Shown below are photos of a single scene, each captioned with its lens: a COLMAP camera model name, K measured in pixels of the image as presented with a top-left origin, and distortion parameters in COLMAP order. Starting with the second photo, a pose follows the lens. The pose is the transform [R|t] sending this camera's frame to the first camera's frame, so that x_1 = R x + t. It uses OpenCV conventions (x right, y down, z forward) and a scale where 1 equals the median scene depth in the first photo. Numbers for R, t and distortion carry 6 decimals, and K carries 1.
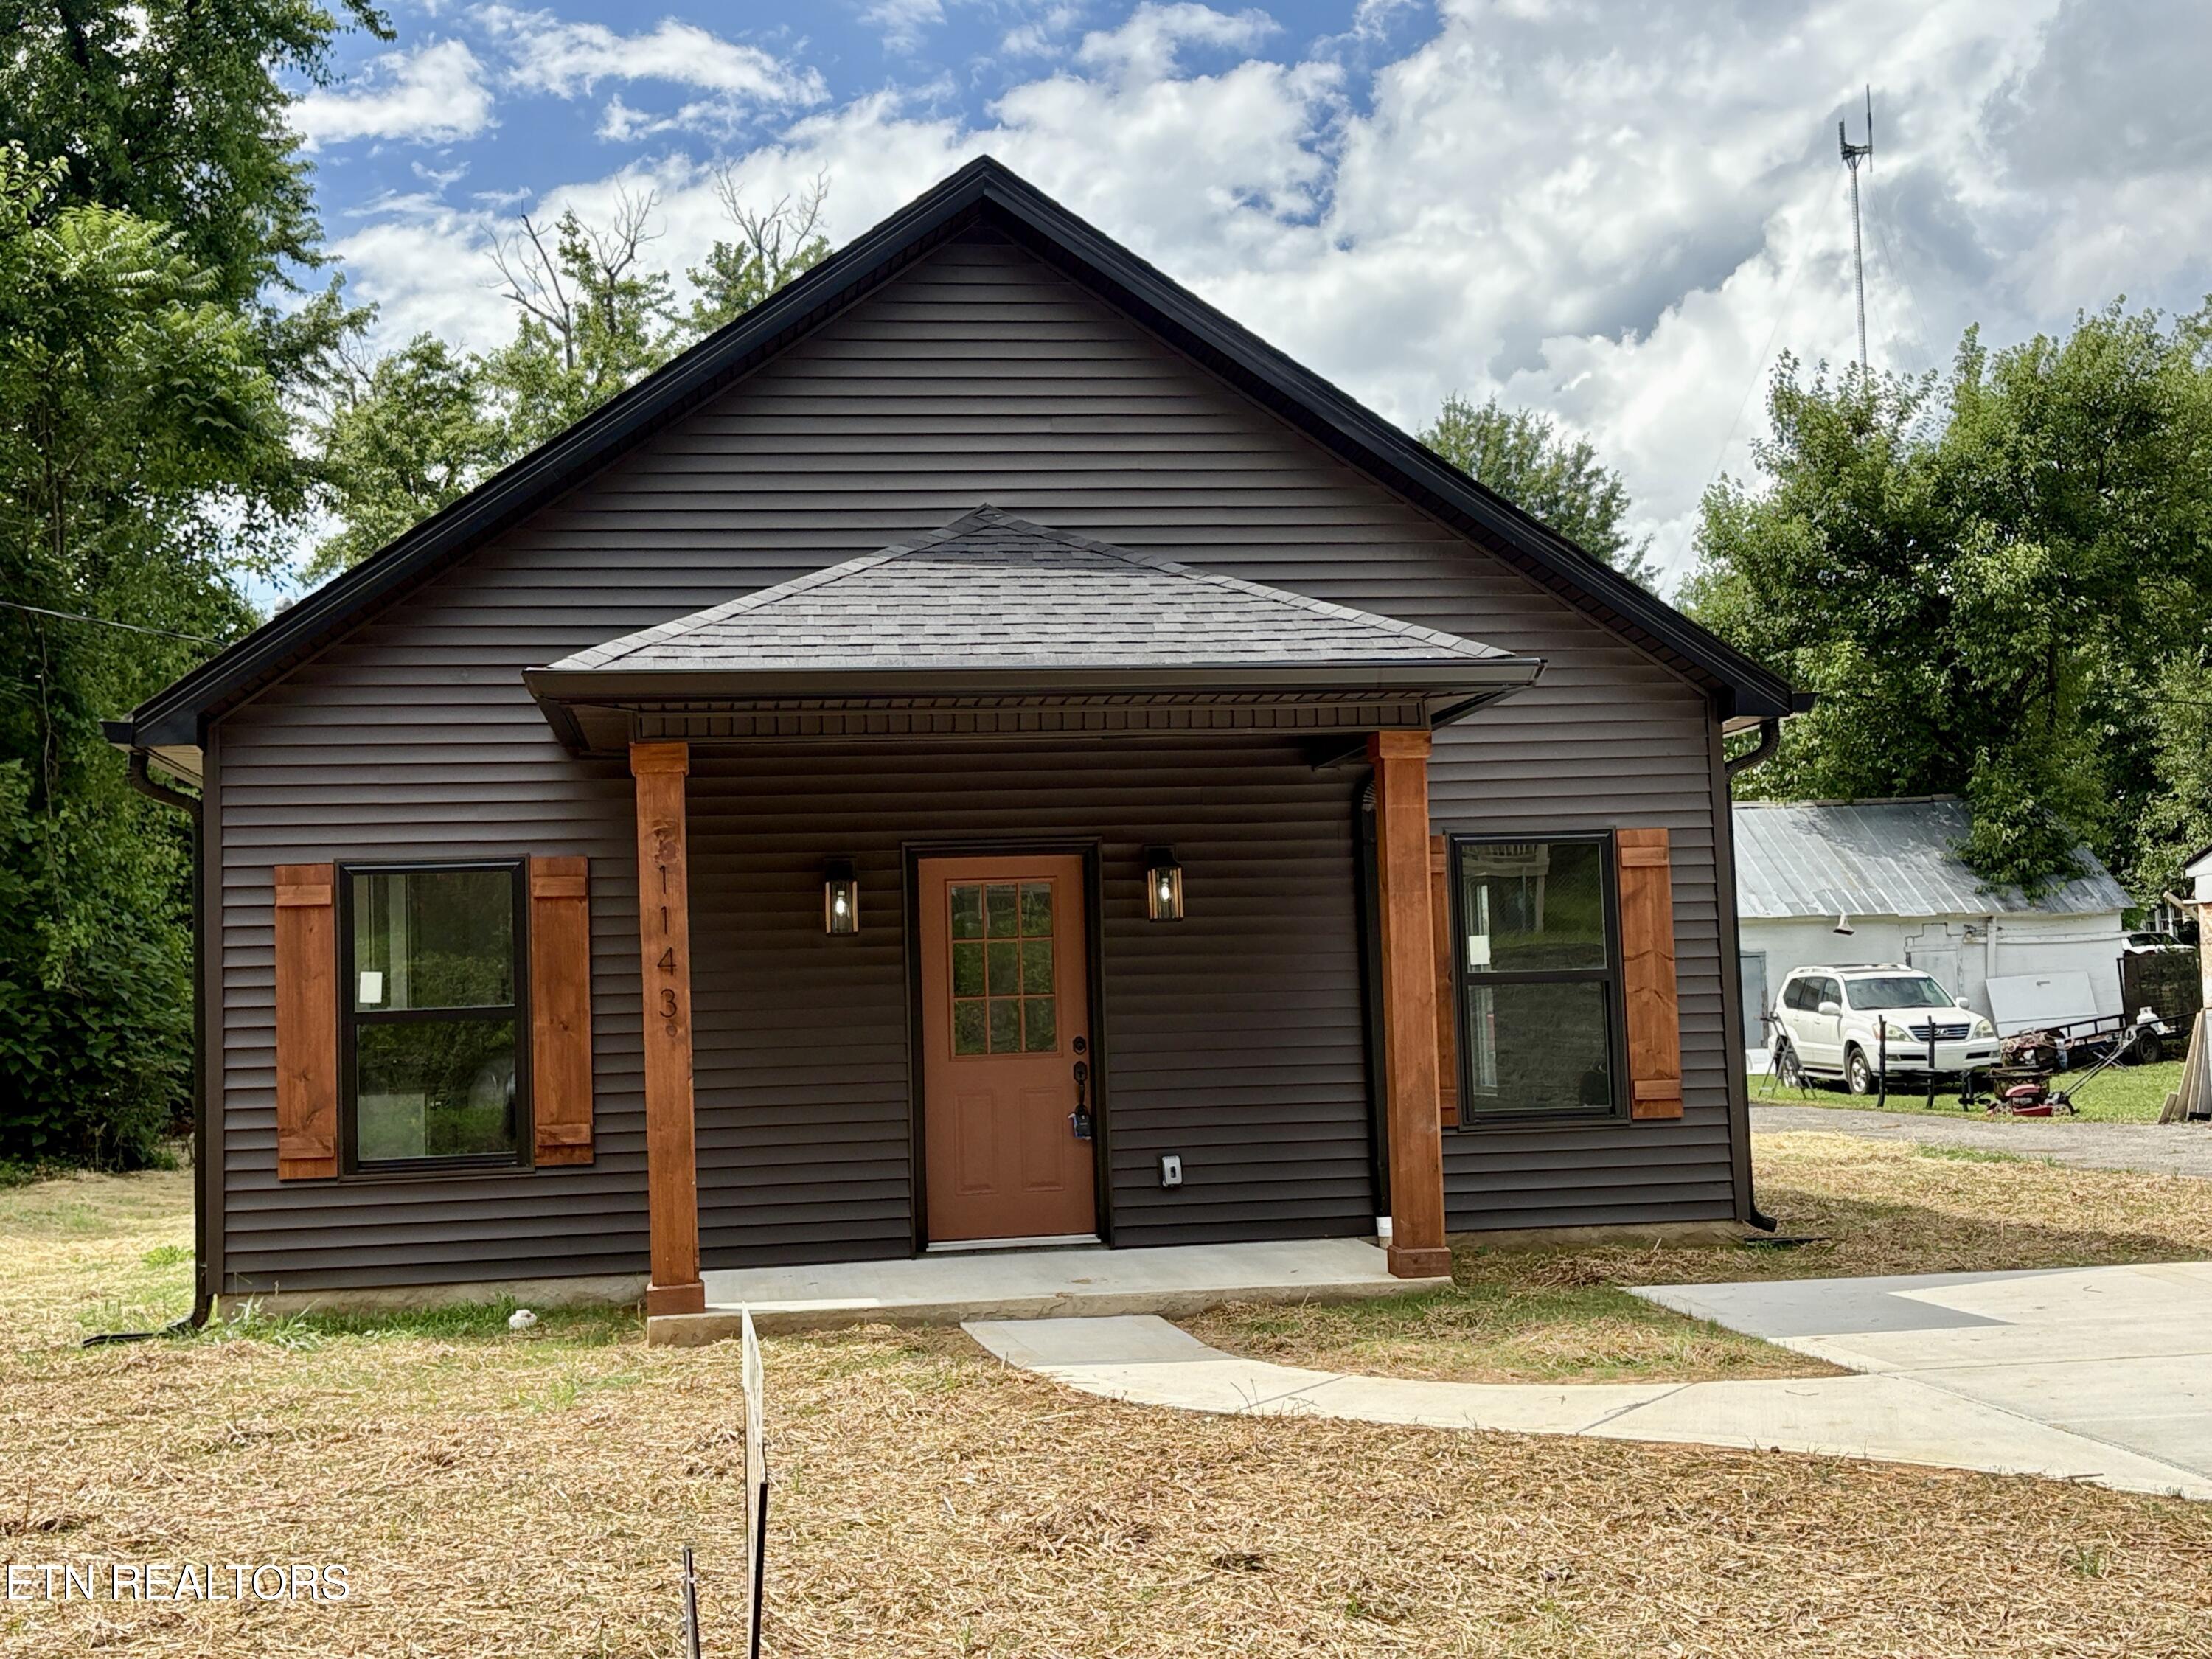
lens RADIAL K [[2694.8, 0, 1116.6], [0, 2694.8, 828.3], [0, 0, 1]] dist [0.084779, 0.000000]
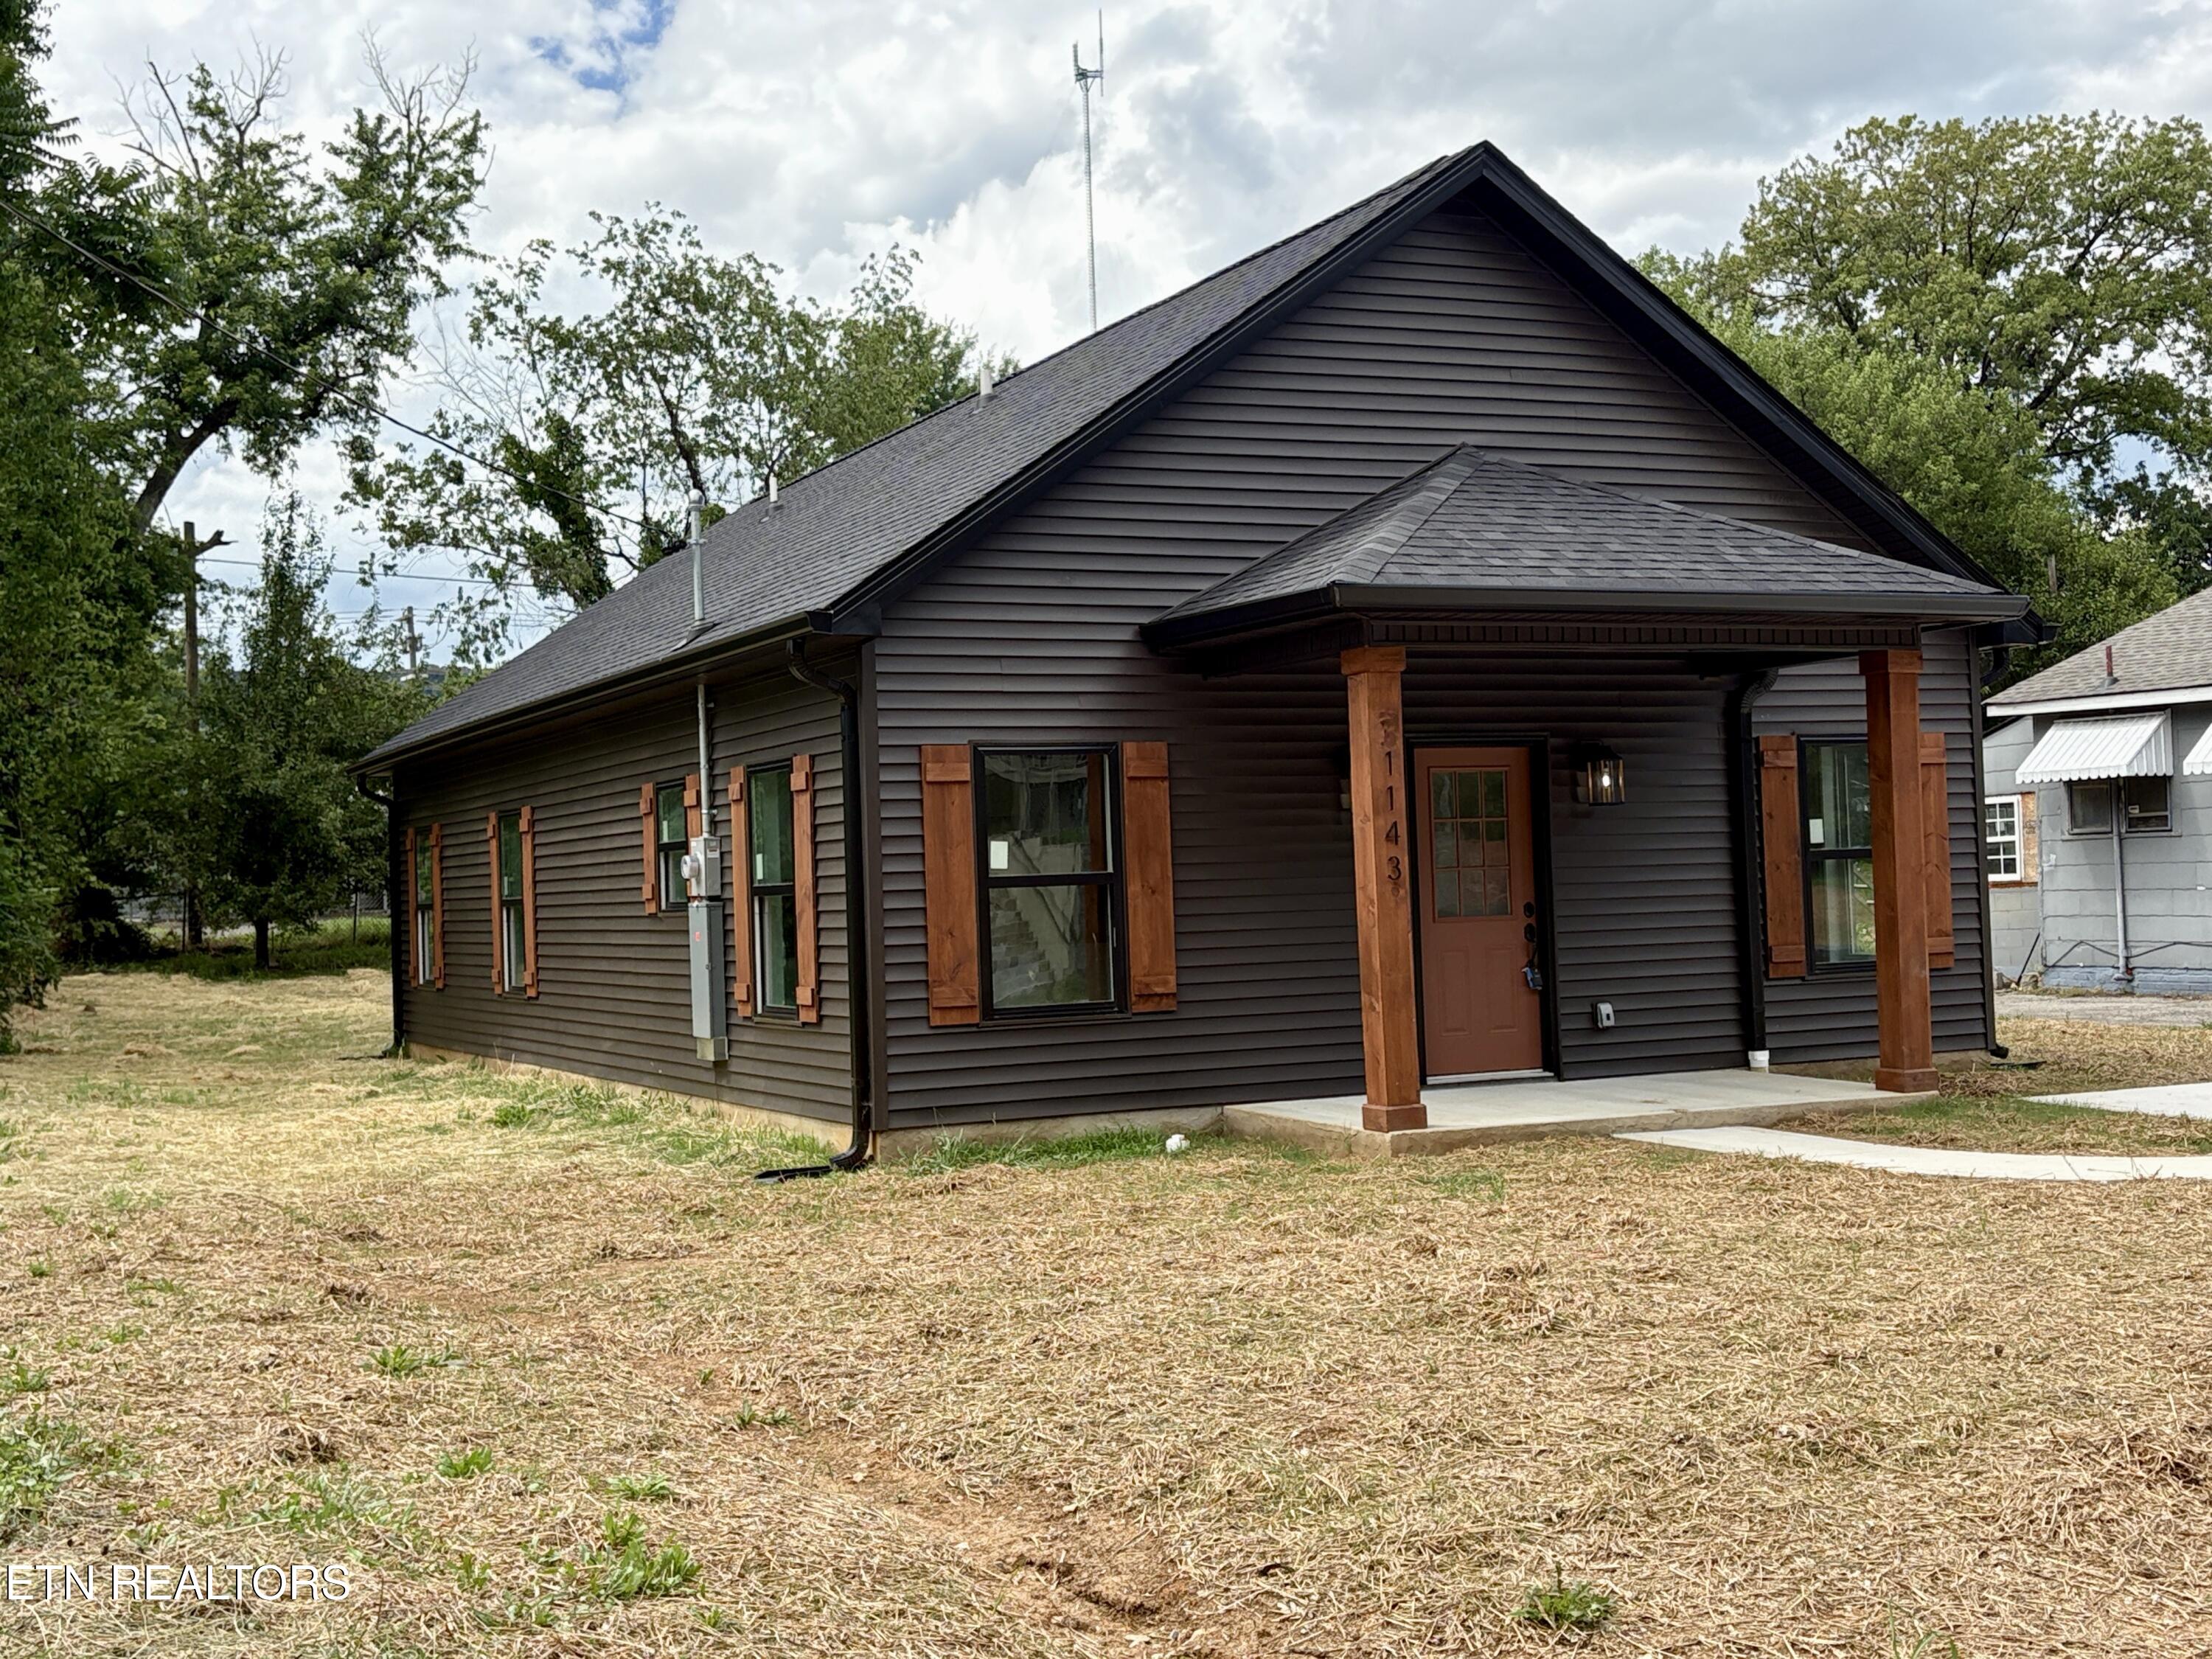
lens RADIAL K [[2694.8, 0, 1107.4], [0, 2694.8, 816.5], [0, 0, 1]] dist [0.084779, 0.000000]
pose [[0.962099, 0.009057, 0.272551, -0.514810], [-0.018353, 0.999333, 0.031578, 0.006392], [-0.272083, -0.035383, 0.961623, -0.080723]]
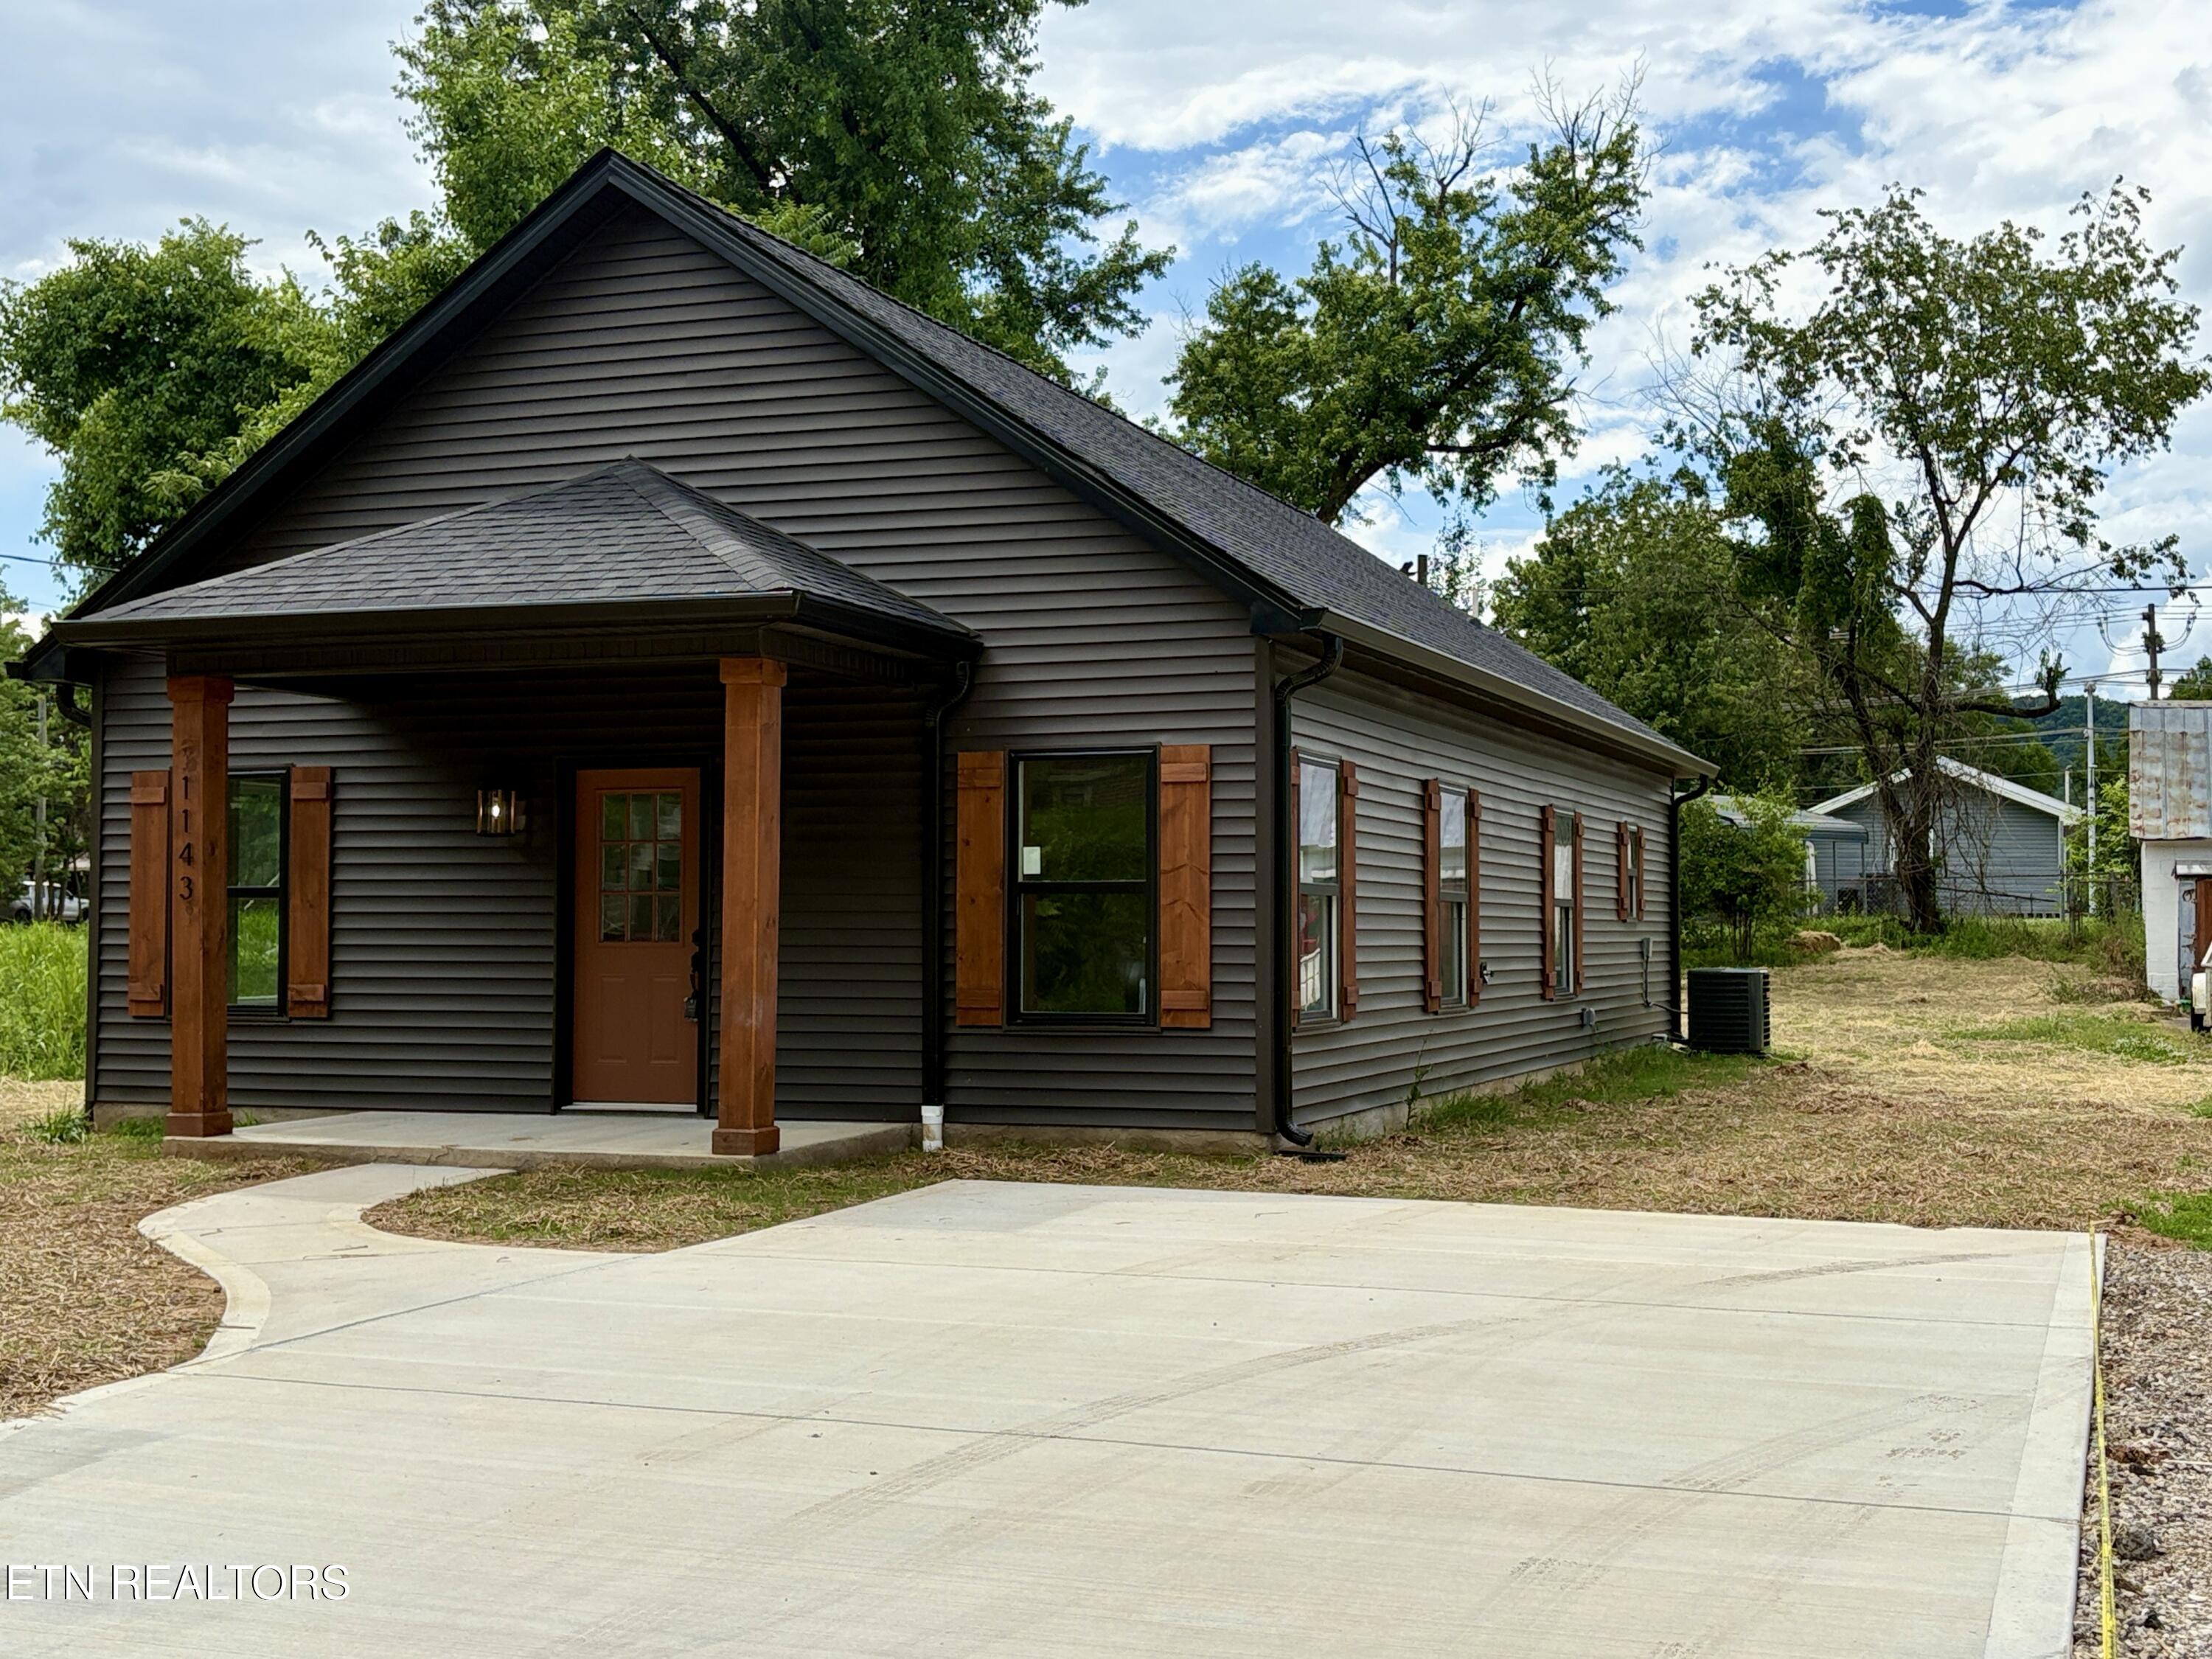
lens RADIAL K [[2694.8, 0, 1112.6], [0, 2694.8, 835.9], [0, 0, 1]] dist [0.084779, 0.000000]
pose [[0.877254, 0.018803, -0.479659, 0.678888], [0.002158, 0.999068, 0.043110, -0.009773], [0.480022, -0.038853, 0.876395, 0.097570]]
